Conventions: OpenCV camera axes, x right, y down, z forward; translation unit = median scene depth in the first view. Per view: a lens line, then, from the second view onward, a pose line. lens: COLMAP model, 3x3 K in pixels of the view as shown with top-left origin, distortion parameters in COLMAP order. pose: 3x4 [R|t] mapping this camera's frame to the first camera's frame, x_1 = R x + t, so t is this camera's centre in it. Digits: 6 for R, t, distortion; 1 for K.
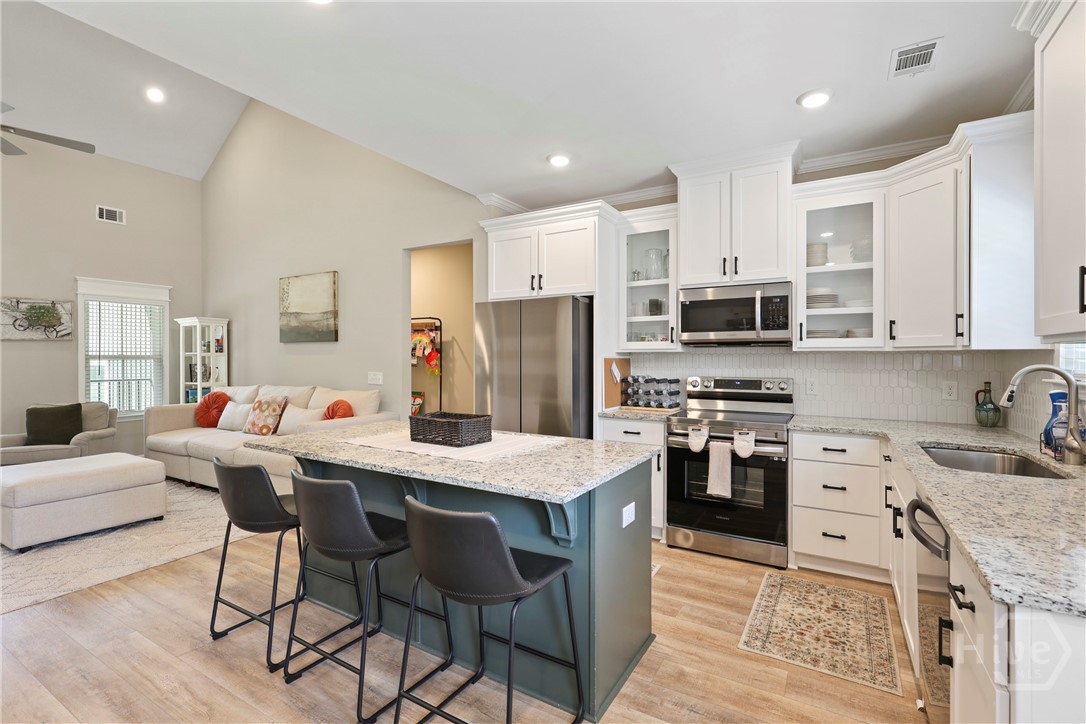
lens RADIAL K [[493.2, 0, 543.3], [0, 493.2, 355.8], [0, 0, 1]] dist [-0.000722, 0.000369]
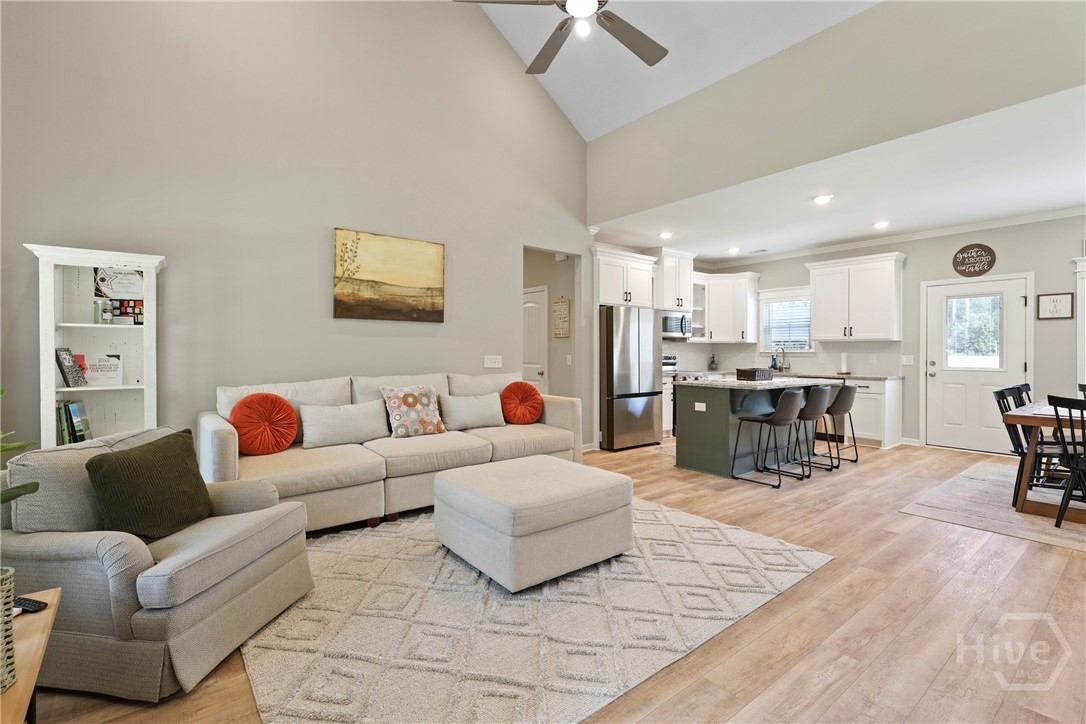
lens RADIAL K [[493.2, 0, 546.1], [0, 493.2, 354.2], [0, 0, 1]] dist [-0.000722, 0.000369]
pose [[0.353221, -0.004864, 0.935527, -1.176733], [-0.004783, 0.999964, 0.007005, 0.020600], [-0.935527, -0.006949, 0.353186, 0.498876]]
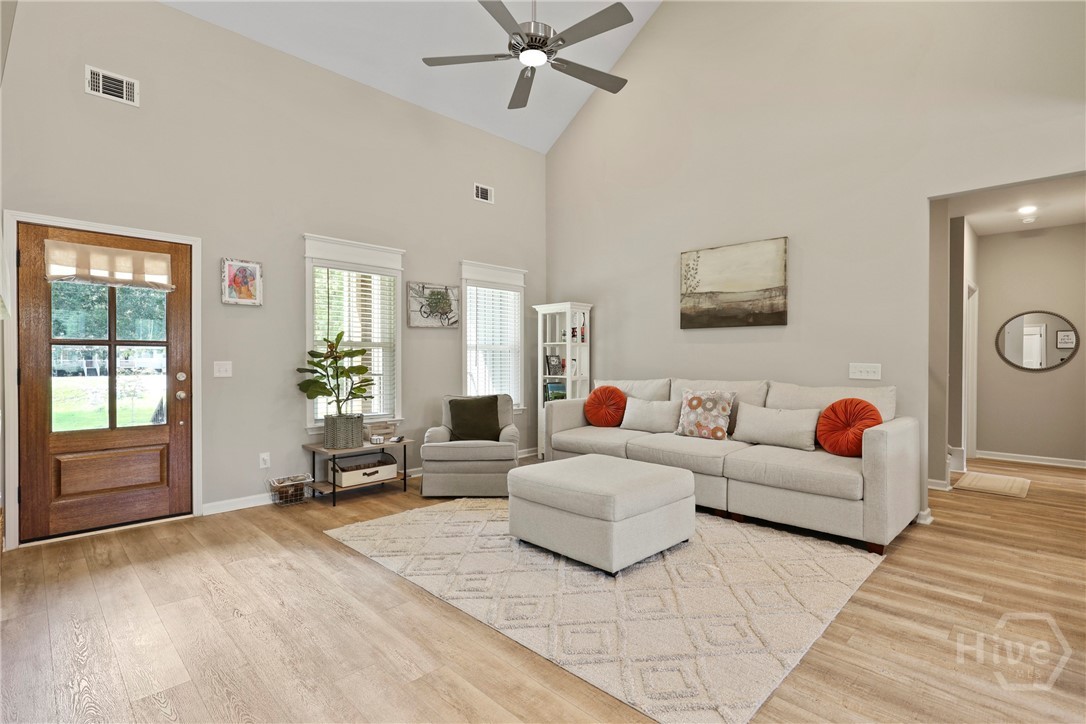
lens RADIAL K [[518.3, 0, 543.7], [0, 518.3, 364.0], [0, 0, 1]] dist [0.002568, 0.000069]
pose [[0.969579, 0.006465, -0.244692, -0.585568], [-0.002916, 0.999885, 0.014864, 0.022281], [0.244760, -0.013699, 0.969487, 0.089051]]
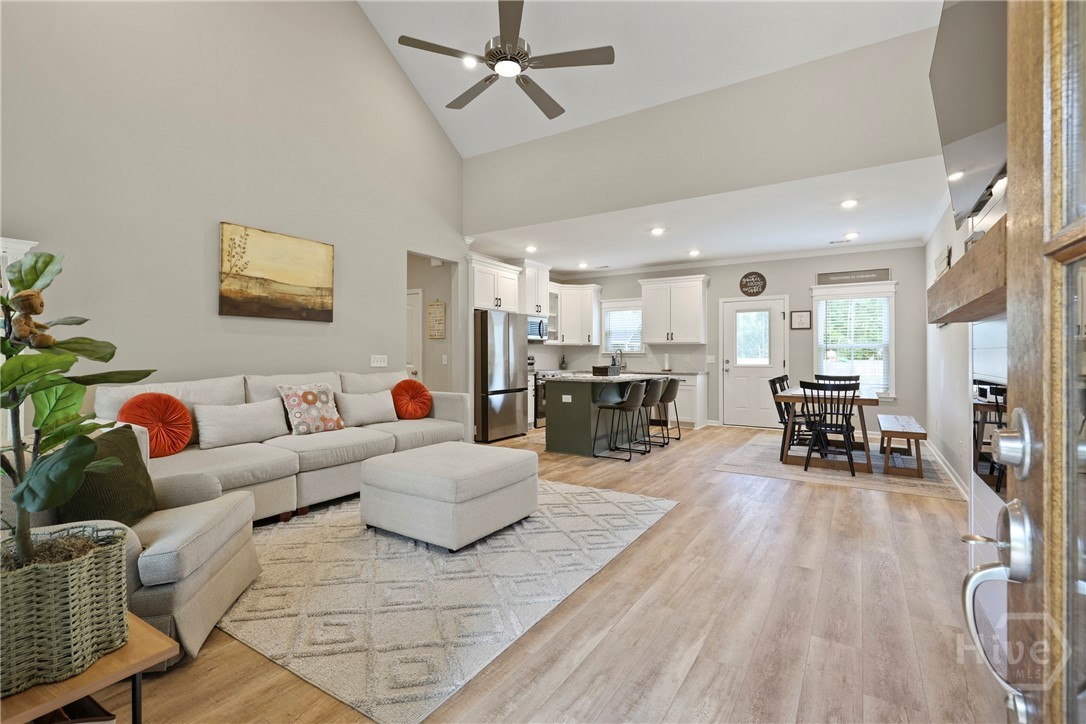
lens RADIAL K [[493.2, 0, 544.7], [0, 493.2, 352.8], [0, 0, 1]] dist [-0.000722, 0.000369]
pose [[0.030926, 0.004506, 0.999512, -1.298081], [-0.005037, 0.999978, -0.004353, 0.028579], [-0.999509, -0.004900, 0.030948, 0.570053]]
